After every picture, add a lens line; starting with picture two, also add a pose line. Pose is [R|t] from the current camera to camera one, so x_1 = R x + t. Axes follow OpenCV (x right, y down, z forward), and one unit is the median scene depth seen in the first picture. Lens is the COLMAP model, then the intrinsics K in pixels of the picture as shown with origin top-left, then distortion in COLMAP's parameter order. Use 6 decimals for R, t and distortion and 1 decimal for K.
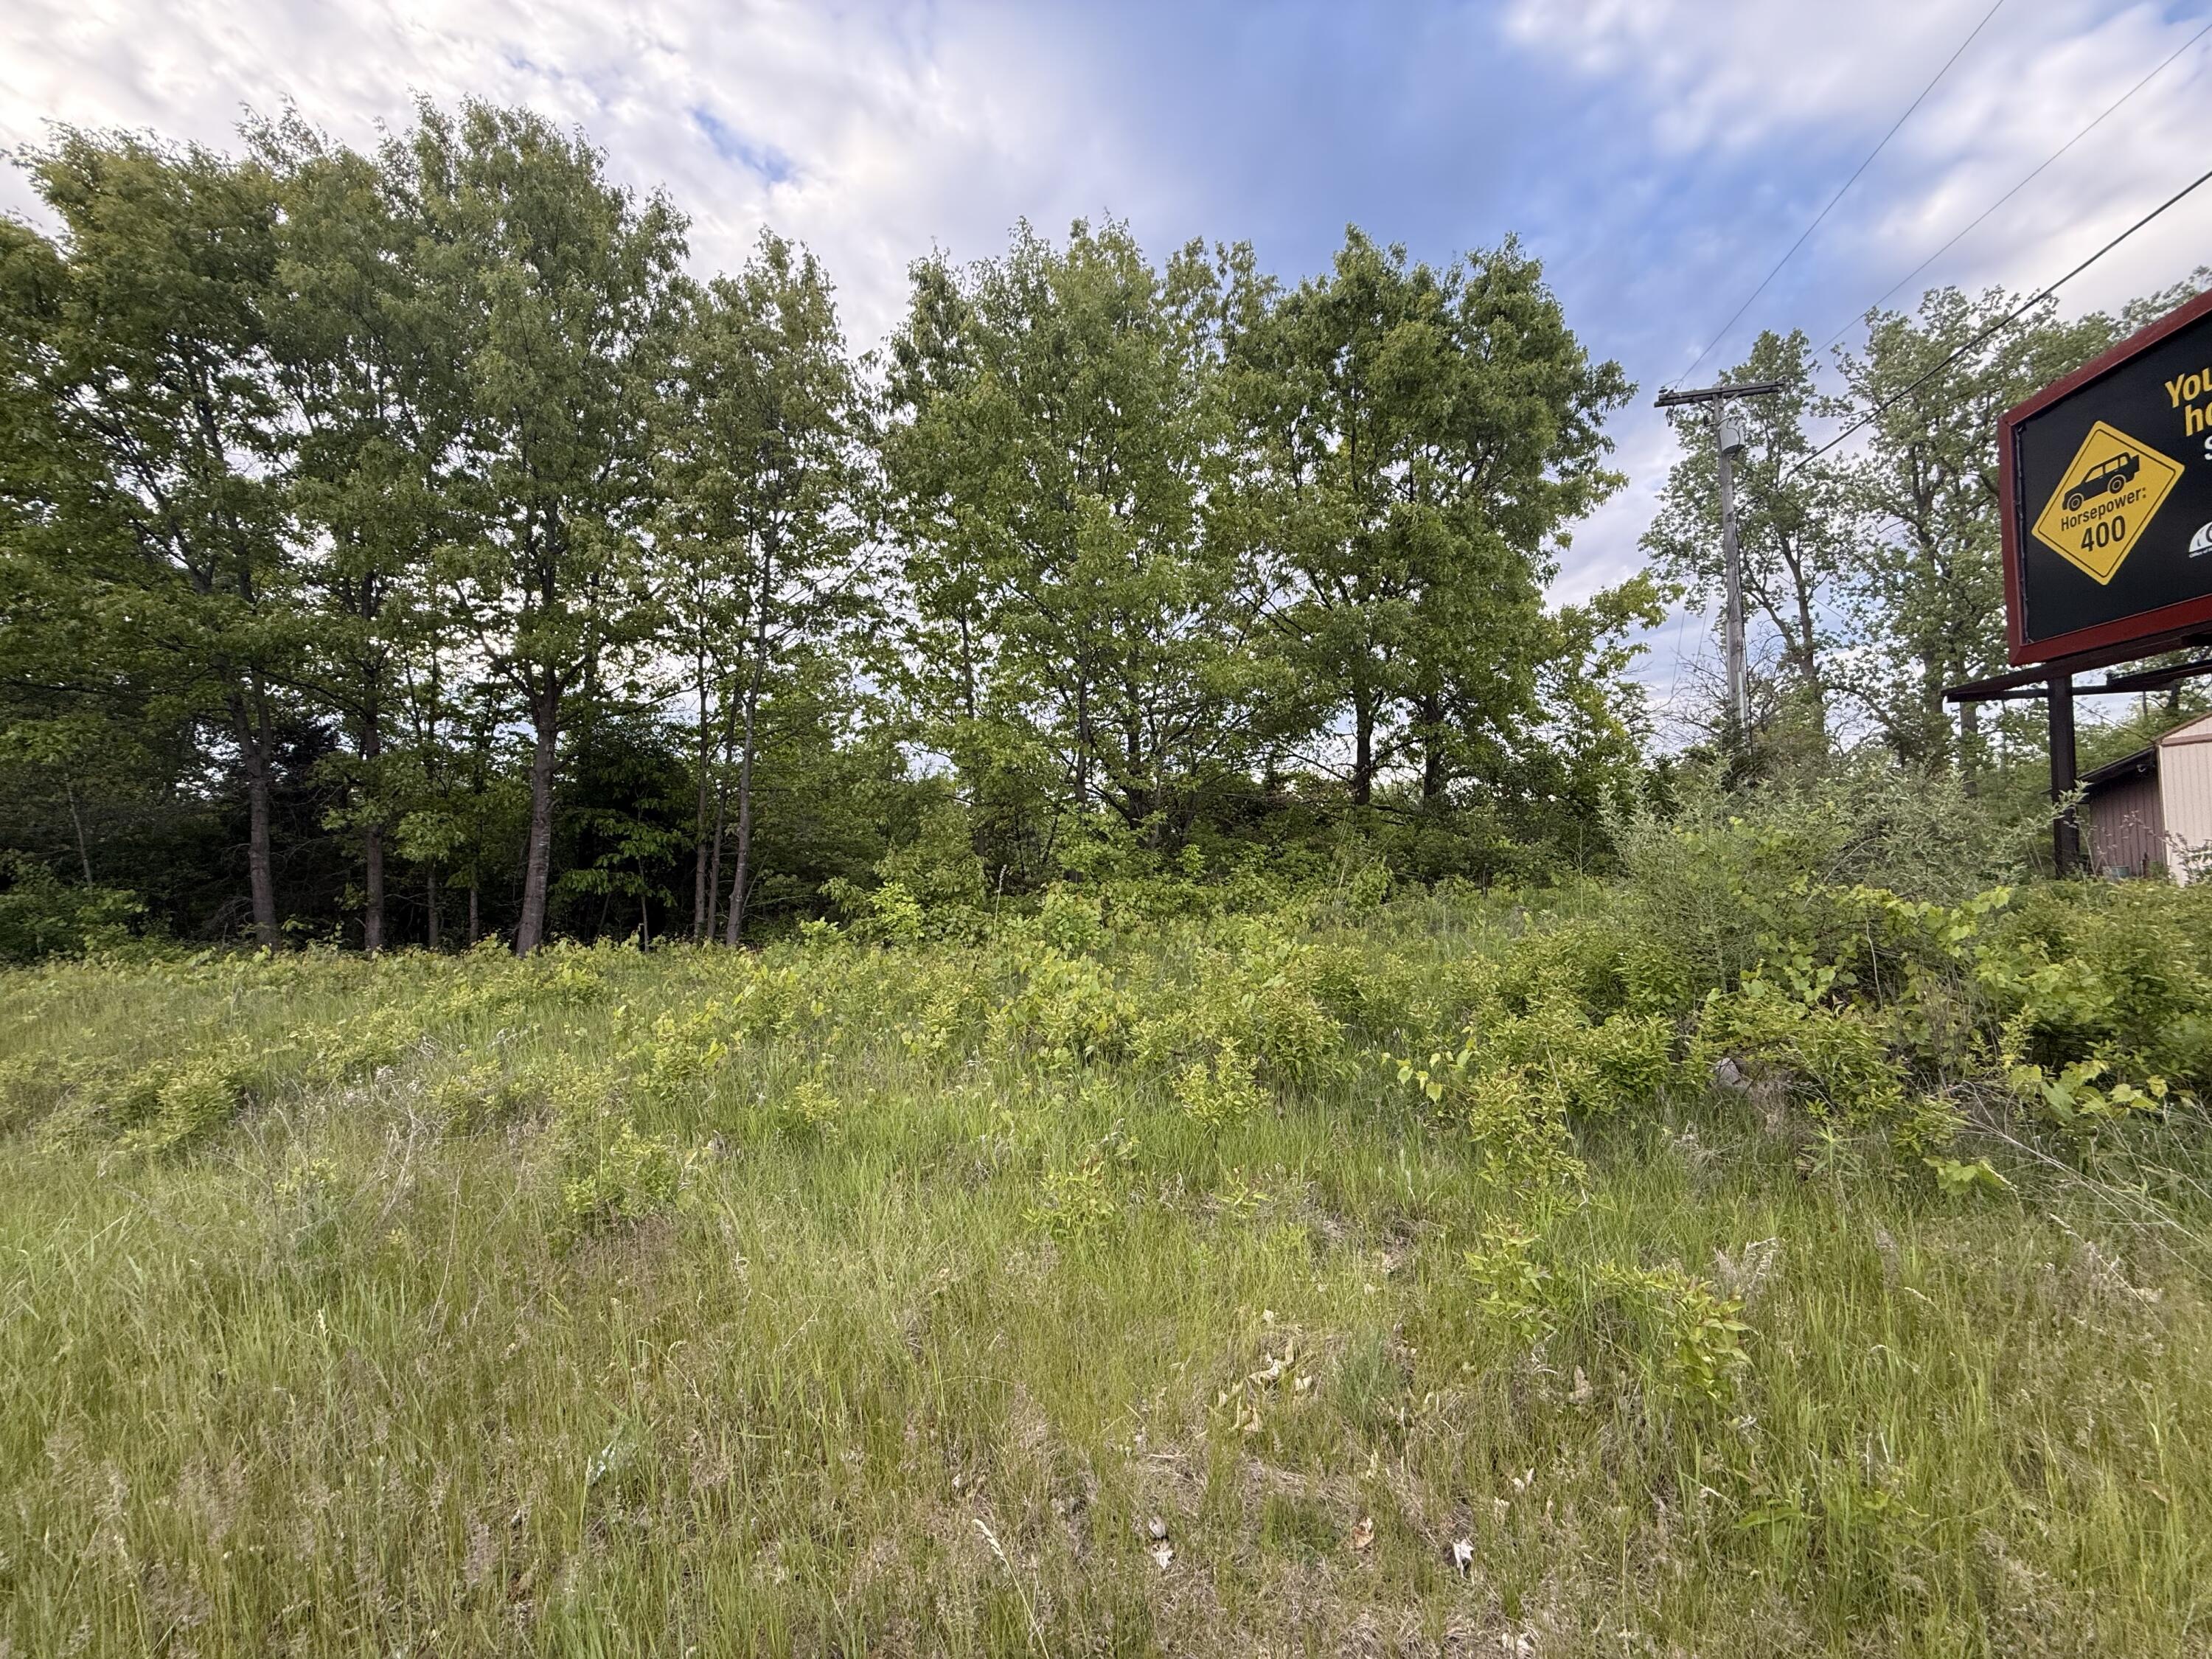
lens RADIAL K [[886.2, 0, 1107.3], [0, 886.2, 833.0], [0, 0, 1]] dist [0.000285, -0.000331]
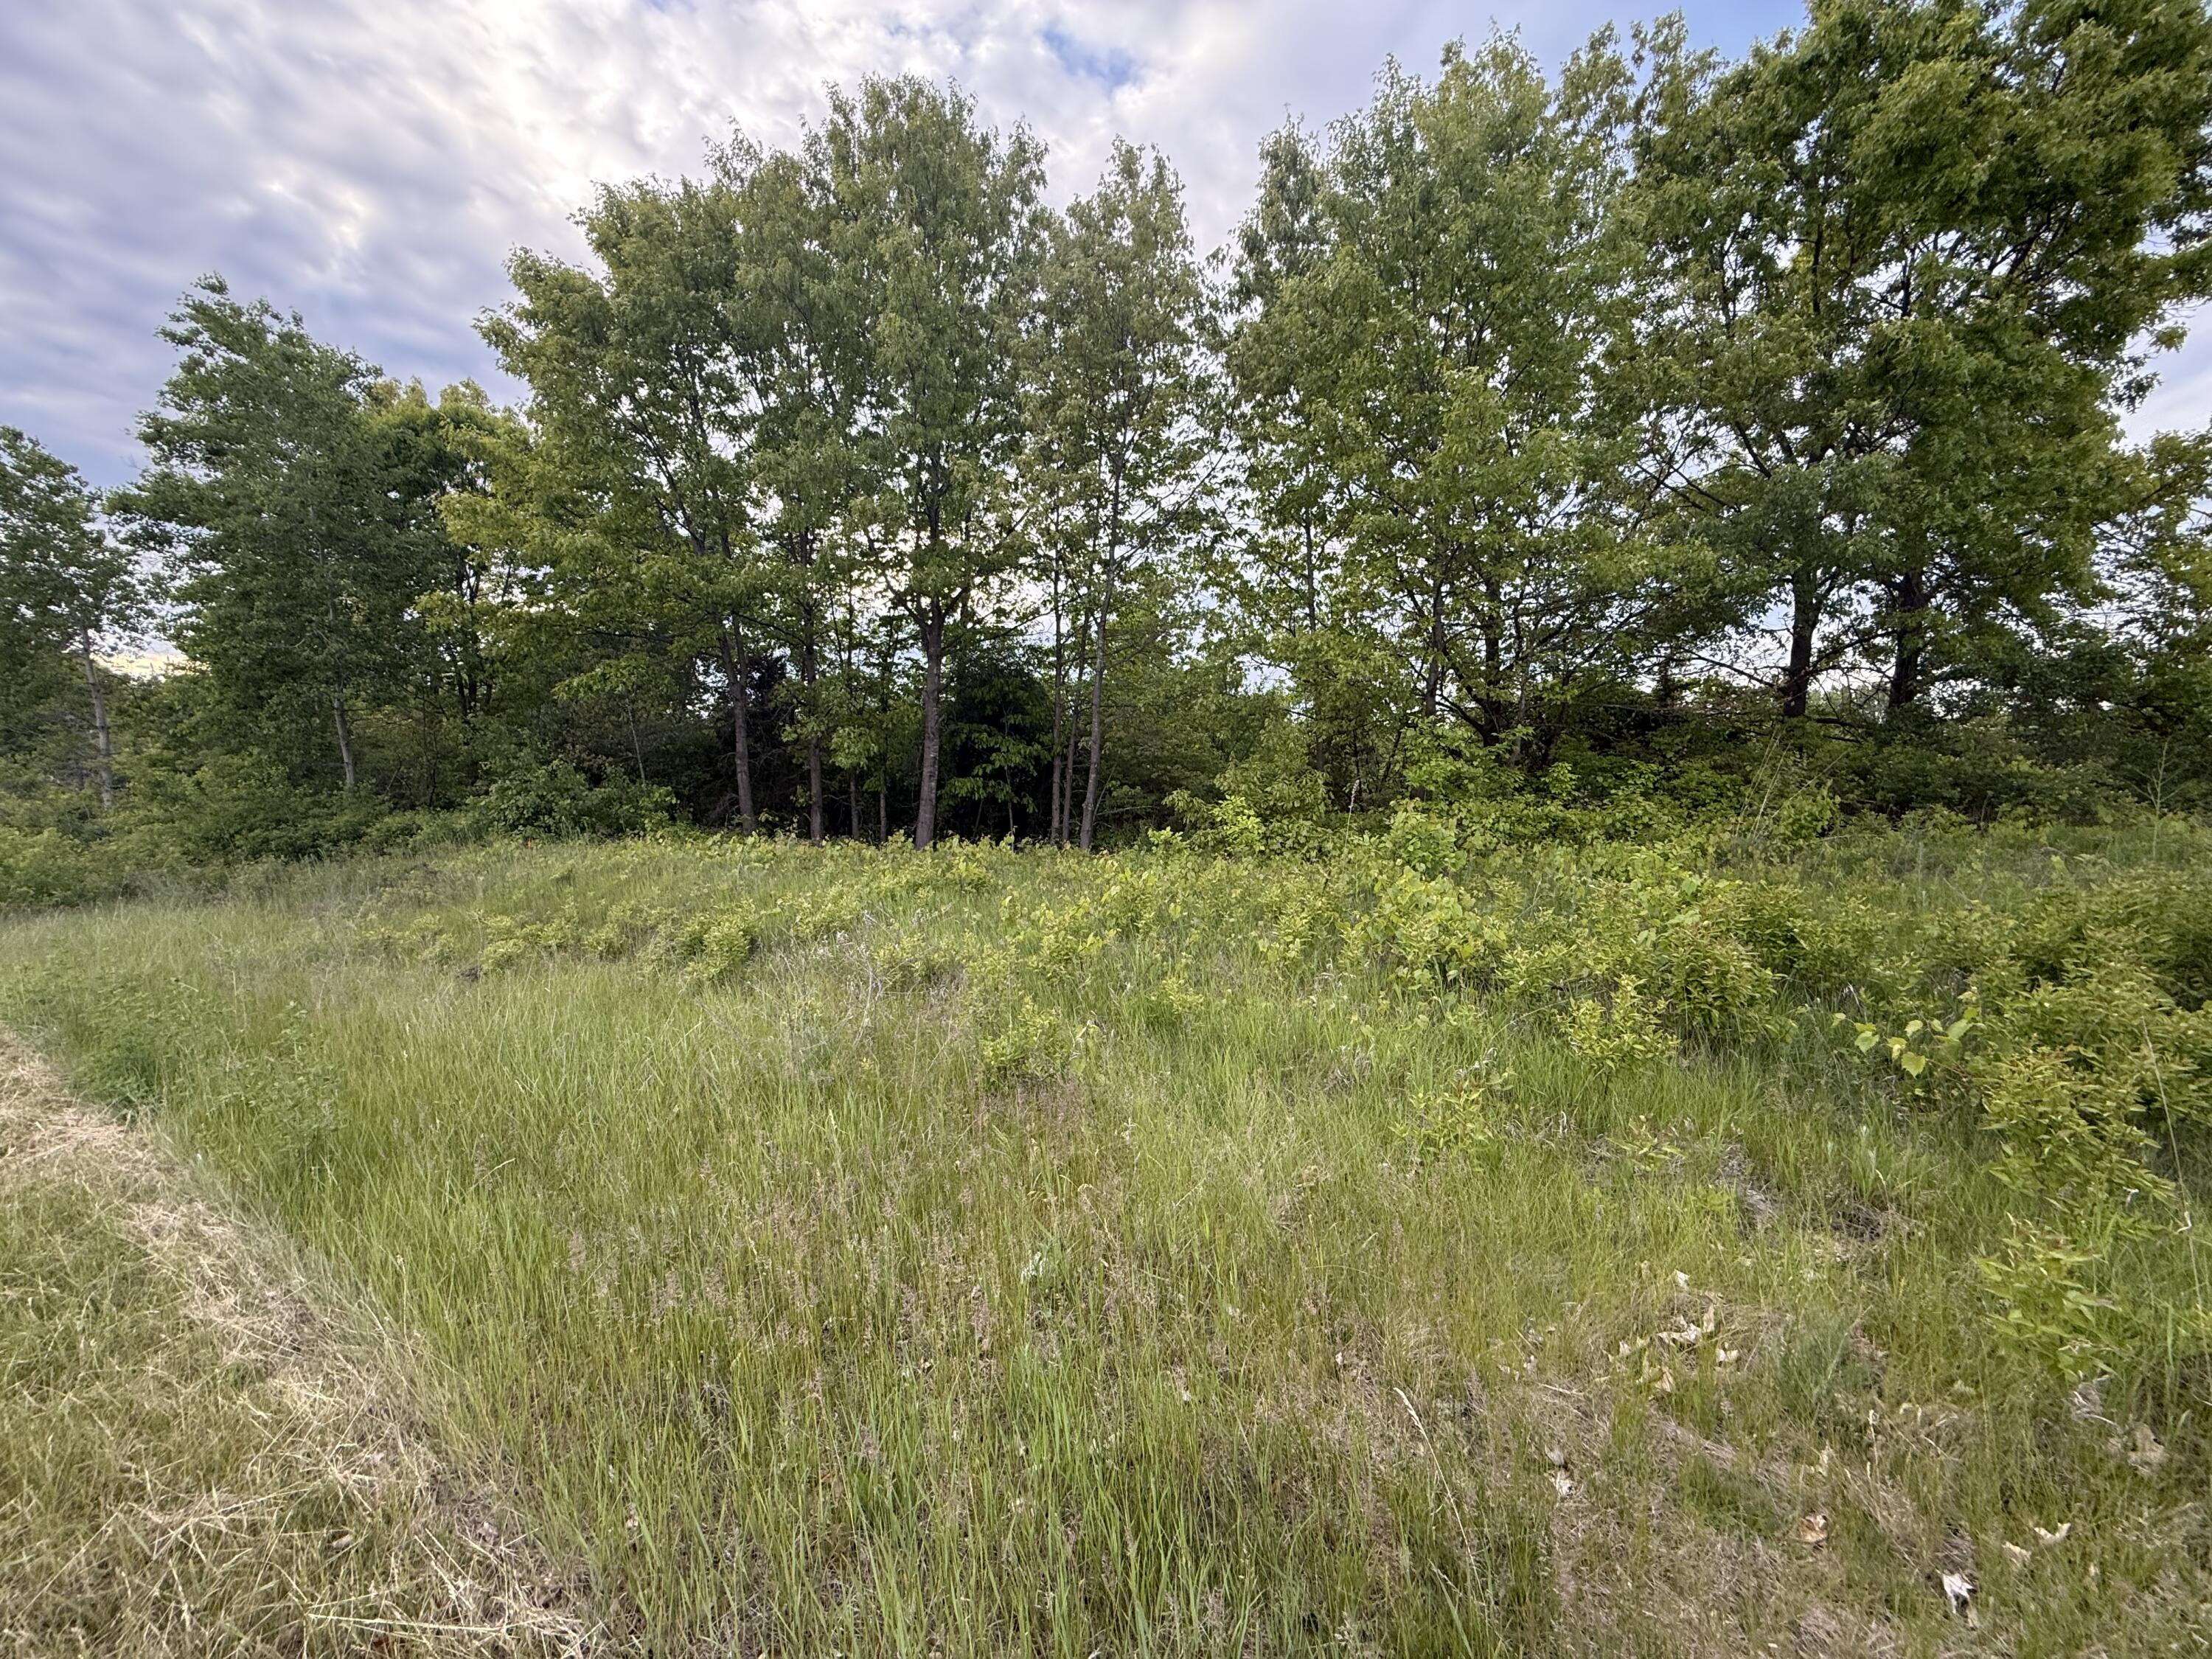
lens RADIAL K [[886.2, 0, 1102.0], [0, 886.2, 834.9], [0, 0, 1]] dist [0.000285, -0.000331]
pose [[0.930733, 0.042181, -0.363260, -0.005831], [-0.006725, 0.995132, 0.098323, 0.000705], [0.365639, -0.089069, 0.926485, -0.001973]]
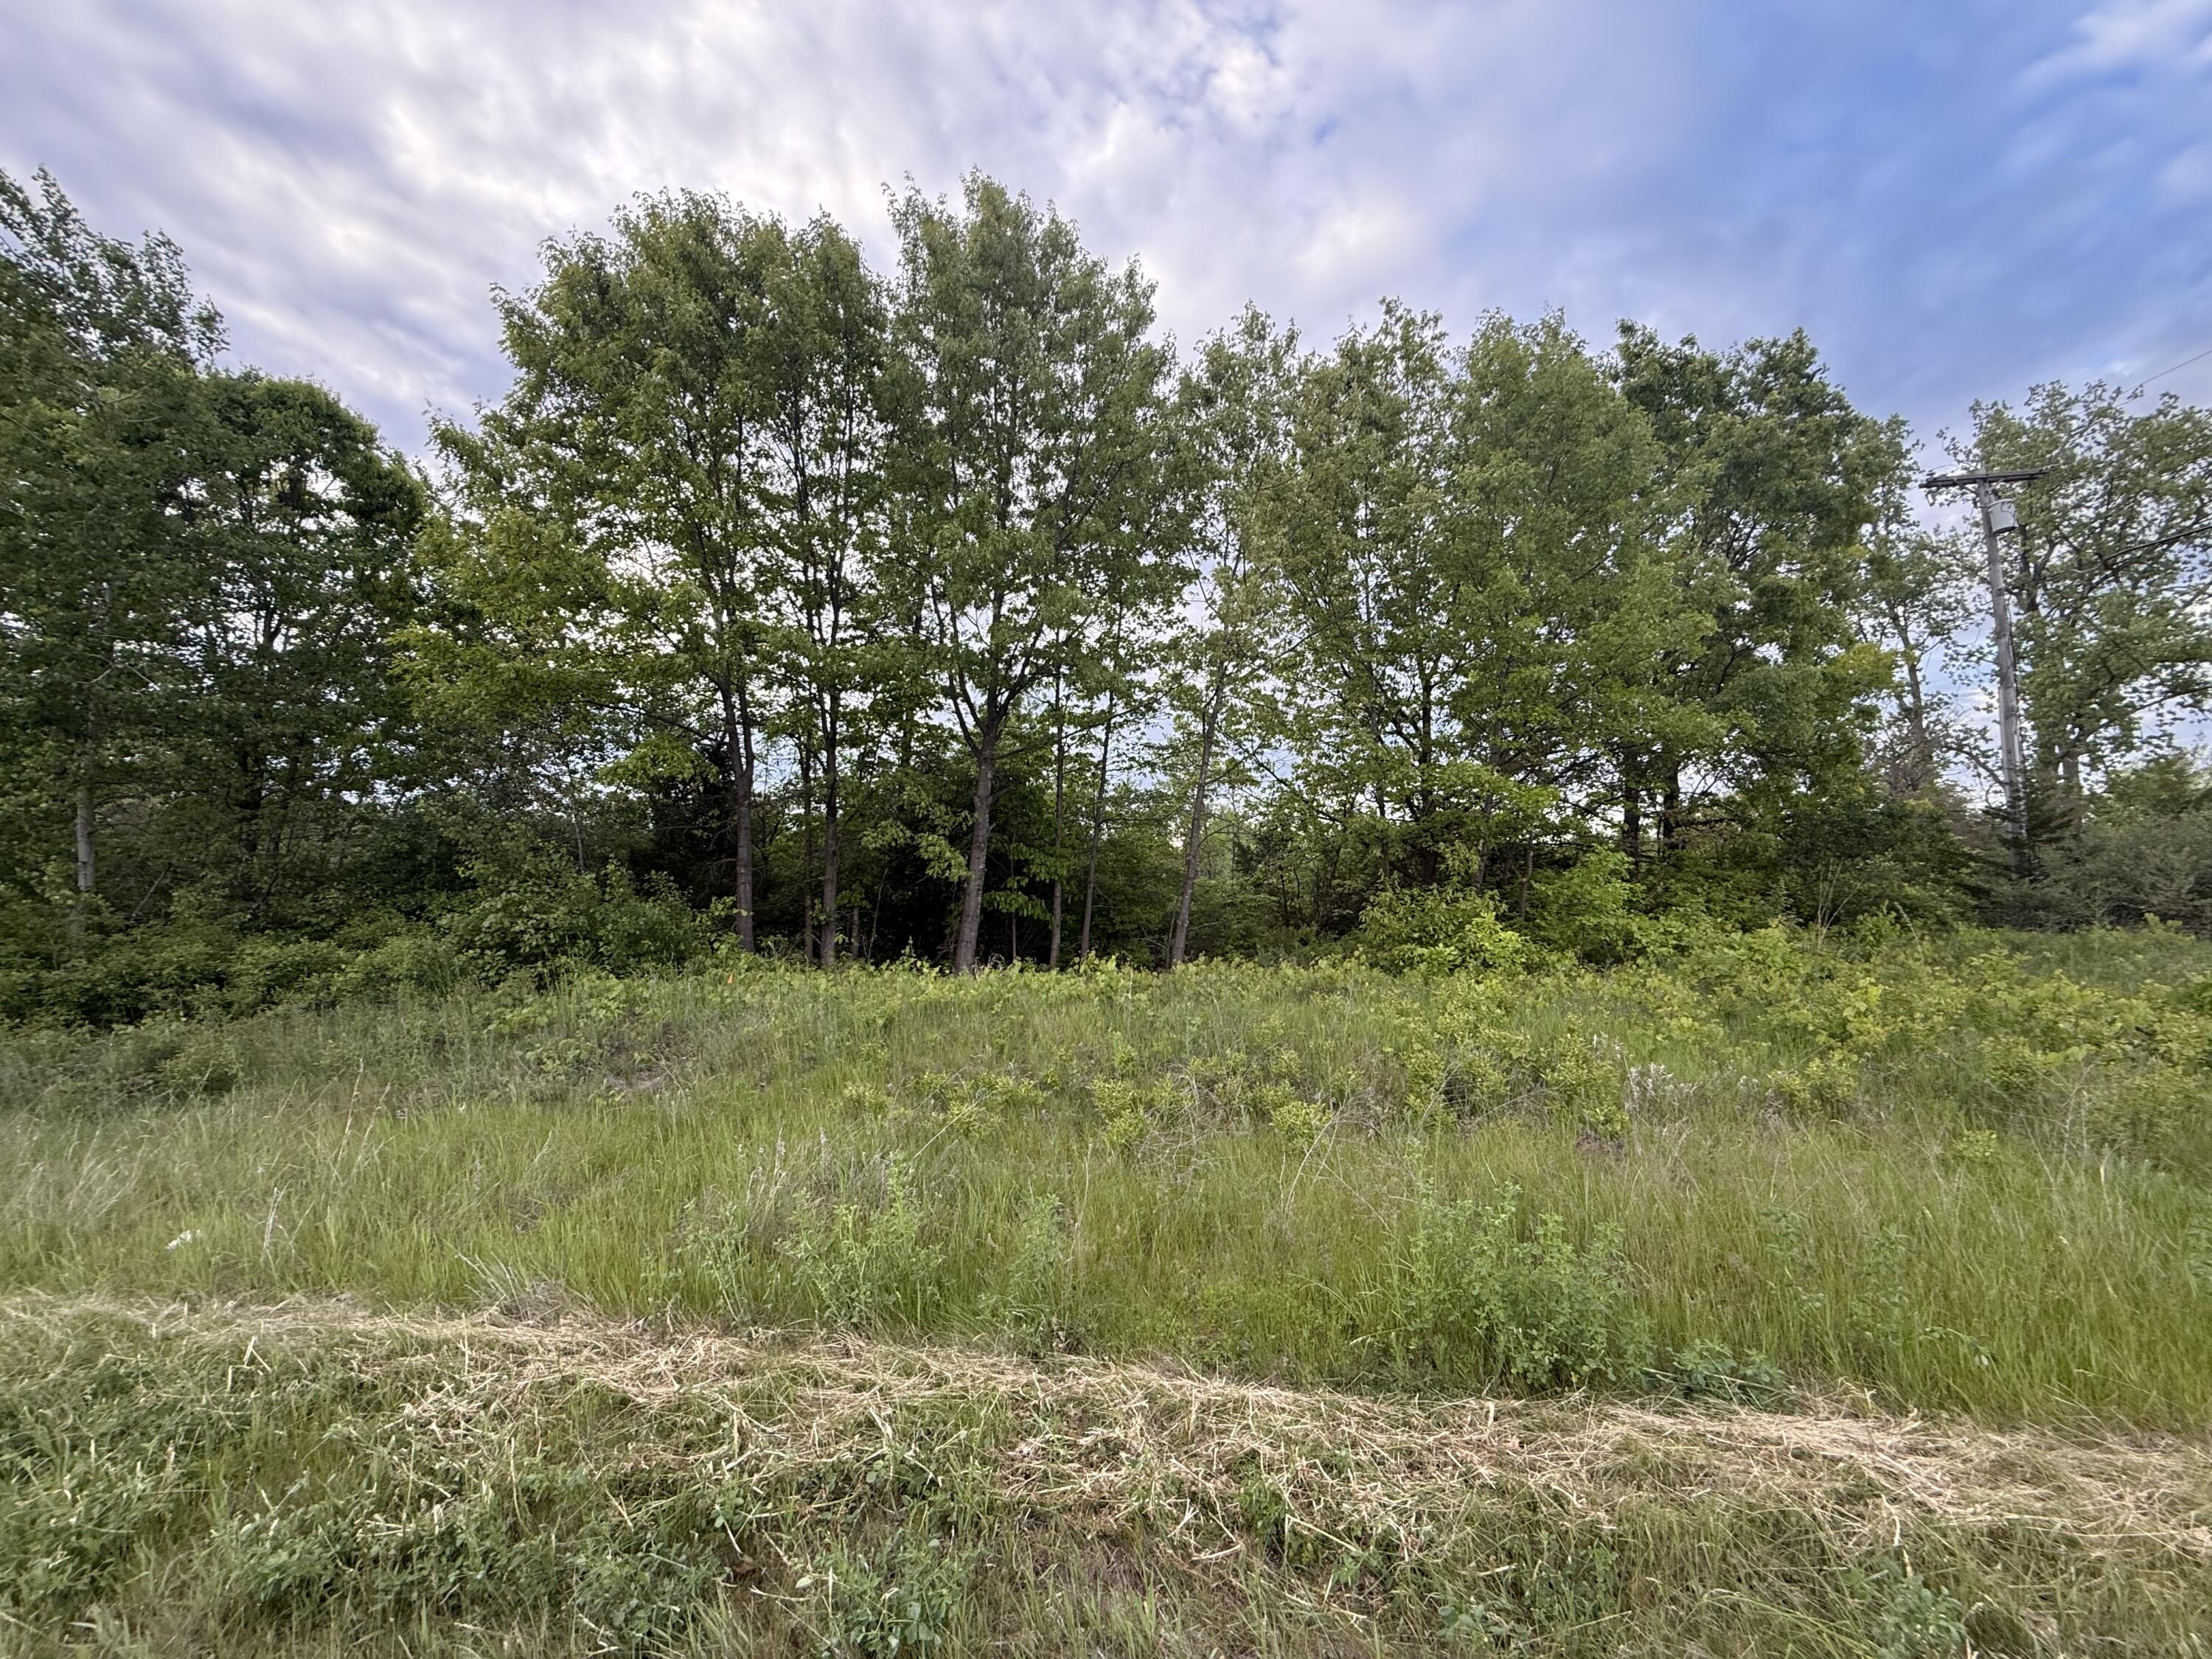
lens RADIAL K [[886.2, 0, 1104.3], [0, 886.2, 828.6], [0, 0, 1]] dist [0.000285, -0.000331]
pose [[0.999540, 0.025164, 0.016920, -0.515654], [-0.024404, 0.998746, -0.043718, 0.009433], [-0.017999, 0.043285, 0.998901, -0.078588]]
